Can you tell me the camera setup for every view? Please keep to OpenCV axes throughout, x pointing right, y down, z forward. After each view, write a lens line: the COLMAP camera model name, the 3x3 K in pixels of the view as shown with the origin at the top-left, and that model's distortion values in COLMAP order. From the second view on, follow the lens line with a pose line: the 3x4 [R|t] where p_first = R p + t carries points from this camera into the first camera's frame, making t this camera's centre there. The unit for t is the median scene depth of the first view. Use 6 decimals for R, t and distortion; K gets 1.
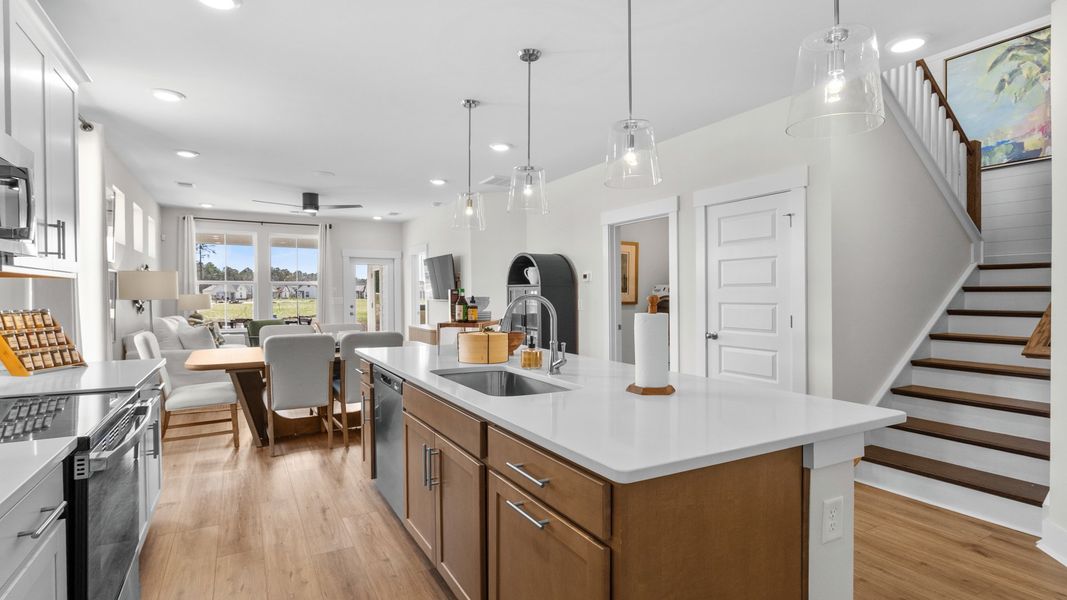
lens RADIAL K [[523.1, 0, 533.5], [0, 523.1, 300.0], [0, 0, 1]] dist [-0.006048, -0.000316]
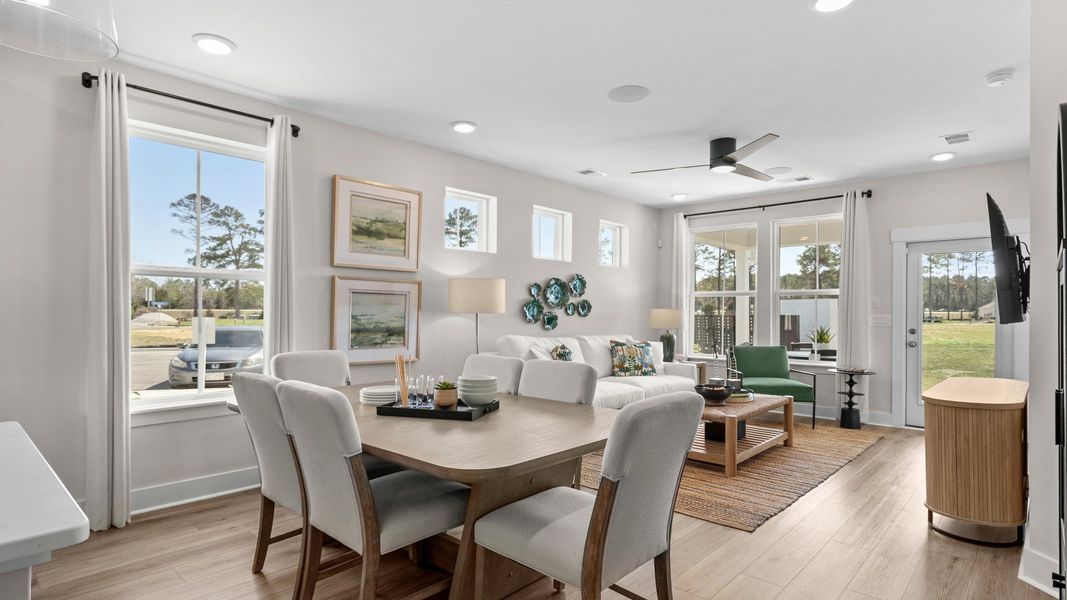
lens RADIAL K [[536.6, 0, 539.2], [0, 536.6, 306.5], [0, 0, 1]] dist [0.003429, 0.001294]
pose [[0.295427, -0.002640, -0.955362, 0.189184], [-0.019980, 0.999760, -0.008941, -0.002324], [0.955156, 0.021729, 0.295303, 1.117674]]
